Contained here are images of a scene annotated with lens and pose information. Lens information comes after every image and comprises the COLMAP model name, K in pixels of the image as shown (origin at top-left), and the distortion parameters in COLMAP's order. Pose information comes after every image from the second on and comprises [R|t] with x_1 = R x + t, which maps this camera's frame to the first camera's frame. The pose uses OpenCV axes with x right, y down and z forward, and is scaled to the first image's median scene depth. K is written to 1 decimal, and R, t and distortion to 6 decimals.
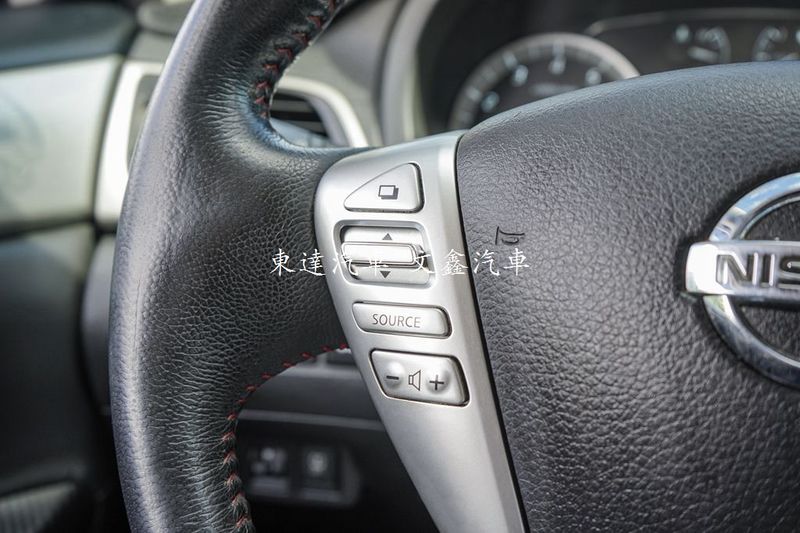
lens RADIAL K [[873.1, 0, 401.8], [0, 873.1, 264.7], [0, 0, 1]] dist [-0.070932, 0.000000]
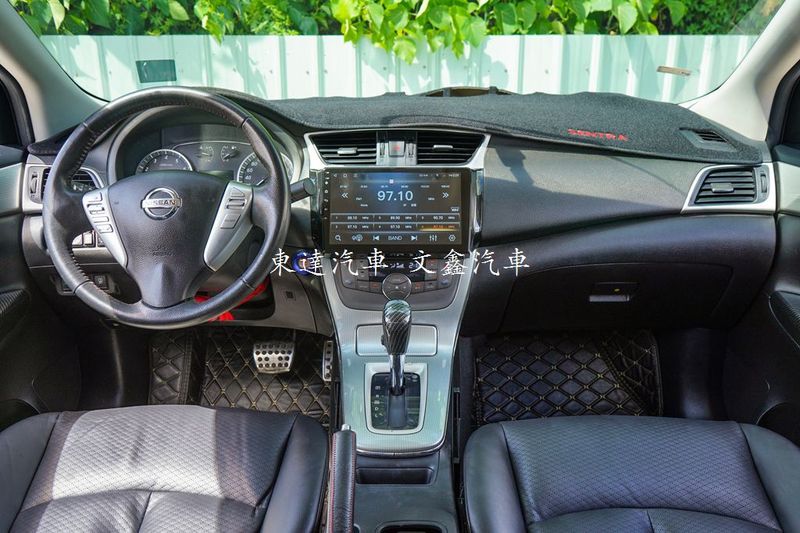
lens RADIAL K [[677.8, 0, 400.9], [0, 677.8, 269.2], [0, 0, 1]] dist [0.001493, 0.013020]
pose [[0.961290, -0.126553, 0.244756, 0.756803], [0.123075, 0.991958, 0.029516, 0.491219], [-0.246523, 0.001750, 0.969135, -3.760337]]
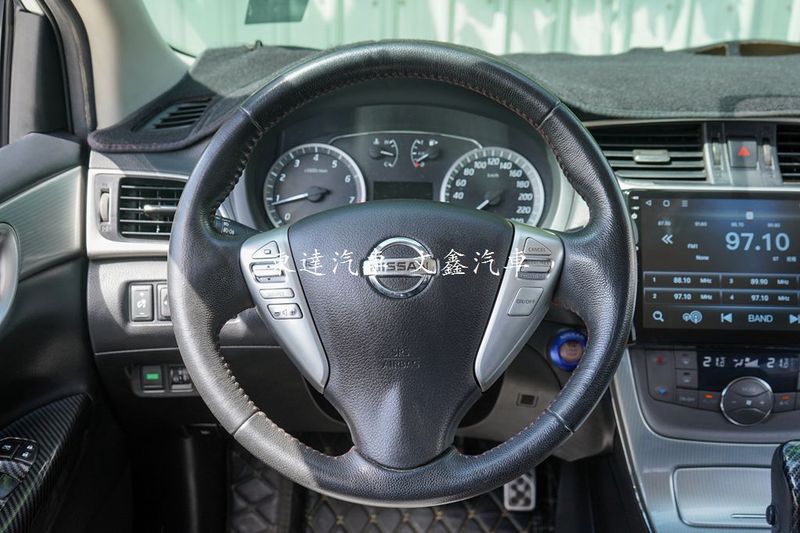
lens RADIAL K [[875.2, 0, 401.1], [0, 875.2, 263.8], [0, 0, 1]] dist [0.029350, 0.000000]
pose [[0.961631, -0.110606, 0.251063, -0.335032], [0.104187, 0.993802, 0.038757, -0.112115], [-0.253793, -0.011112, 0.967195, -2.024985]]
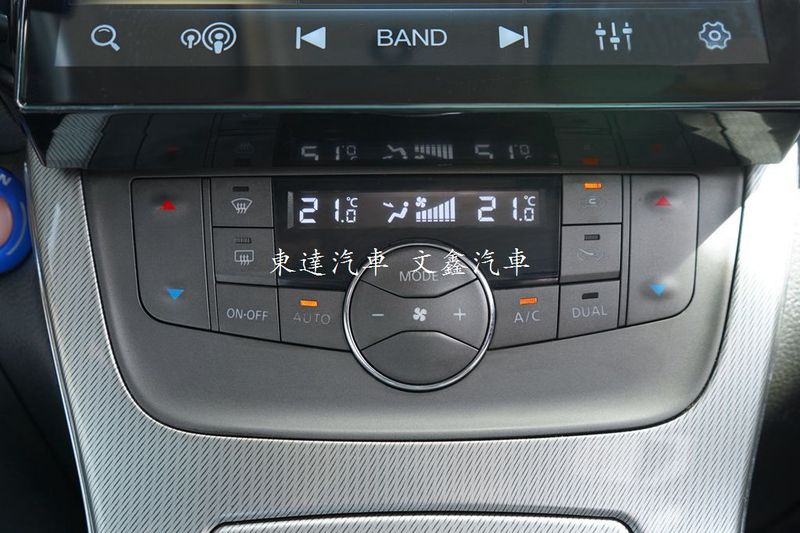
lens RADIAL K [[833.3, 0, 400.6], [0, 833.3, 268.6], [0, 0, 1]] dist [-0.012322, 0.000000]
pose [[0.956659, -0.084462, 0.278694, 1.606976], [0.131439, 0.979224, -0.154417, 0.891490], [-0.259861, 0.184356, 0.947885, 0.070320]]
